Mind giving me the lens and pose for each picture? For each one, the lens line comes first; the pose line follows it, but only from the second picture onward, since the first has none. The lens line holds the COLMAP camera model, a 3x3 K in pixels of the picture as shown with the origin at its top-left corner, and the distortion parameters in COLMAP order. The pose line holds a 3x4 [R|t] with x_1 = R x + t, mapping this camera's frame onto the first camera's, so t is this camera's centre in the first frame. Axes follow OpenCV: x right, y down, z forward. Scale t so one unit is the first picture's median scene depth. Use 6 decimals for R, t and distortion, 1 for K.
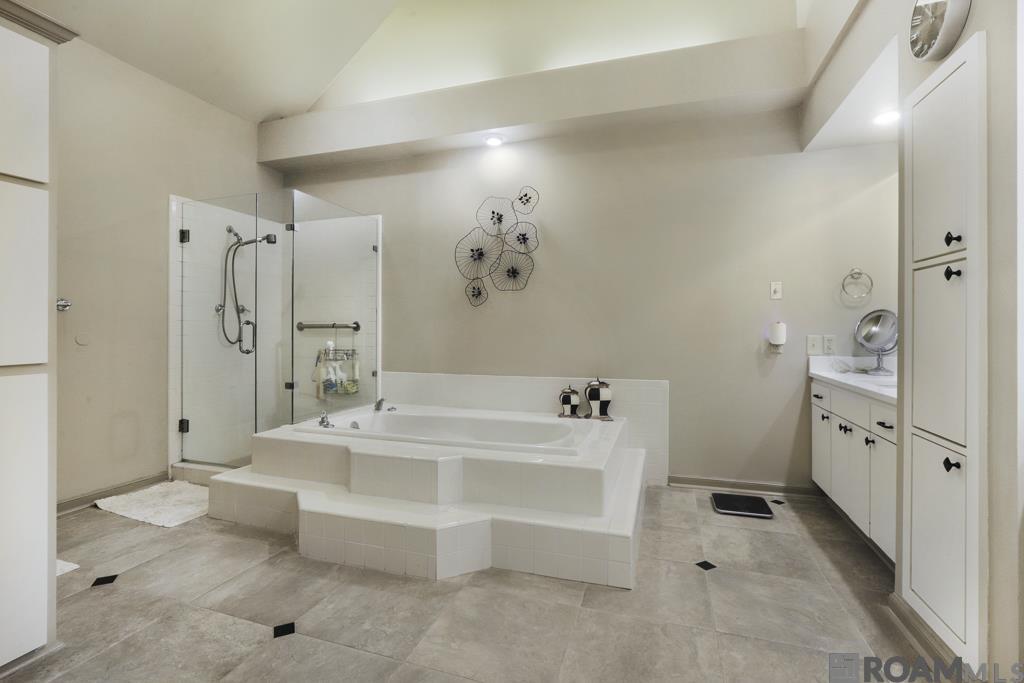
lens RADIAL K [[468.8, 0, 510.3], [0, 468.8, 333.6], [0, 0, 1]] dist [-0.056970, 0.023882]
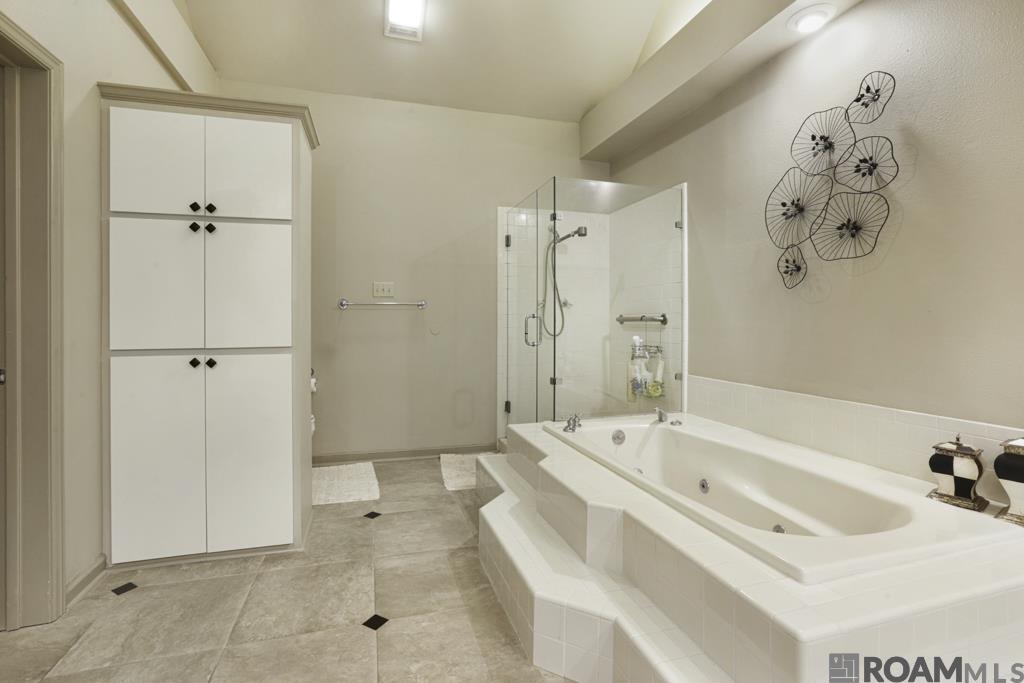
lens RADIAL K [[468.8, 0, 510.3], [0, 468.8, 333.6], [0, 0, 1]] dist [-0.056970, 0.023882]
pose [[0.579211, 0.021497, -0.814894, 0.235816], [-0.009140, 0.999761, 0.019878, -0.004768], [0.815126, -0.004065, 0.579269, 0.318401]]
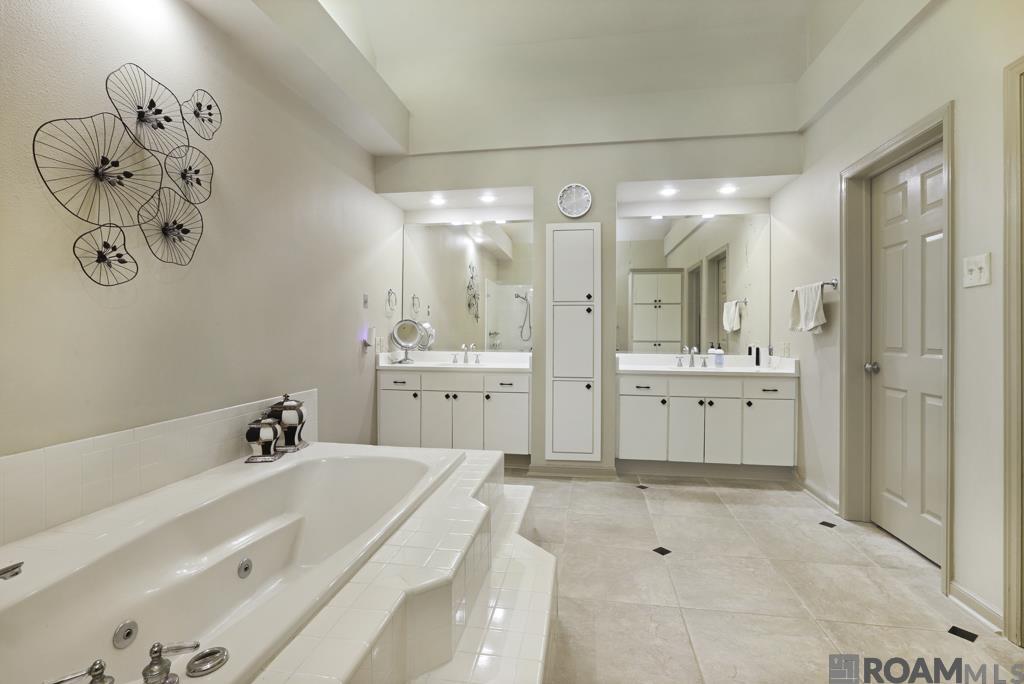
lens RADIAL K [[468.8, 0, 510.3], [0, 468.8, 334.1], [0, 0, 1]] dist [-0.056970, 0.023882]
pose [[-0.155133, -0.008575, 0.987856, -0.594889], [0.011072, 0.999884, 0.010419, -0.012000], [-0.987832, 0.012554, -0.155020, 0.710578]]
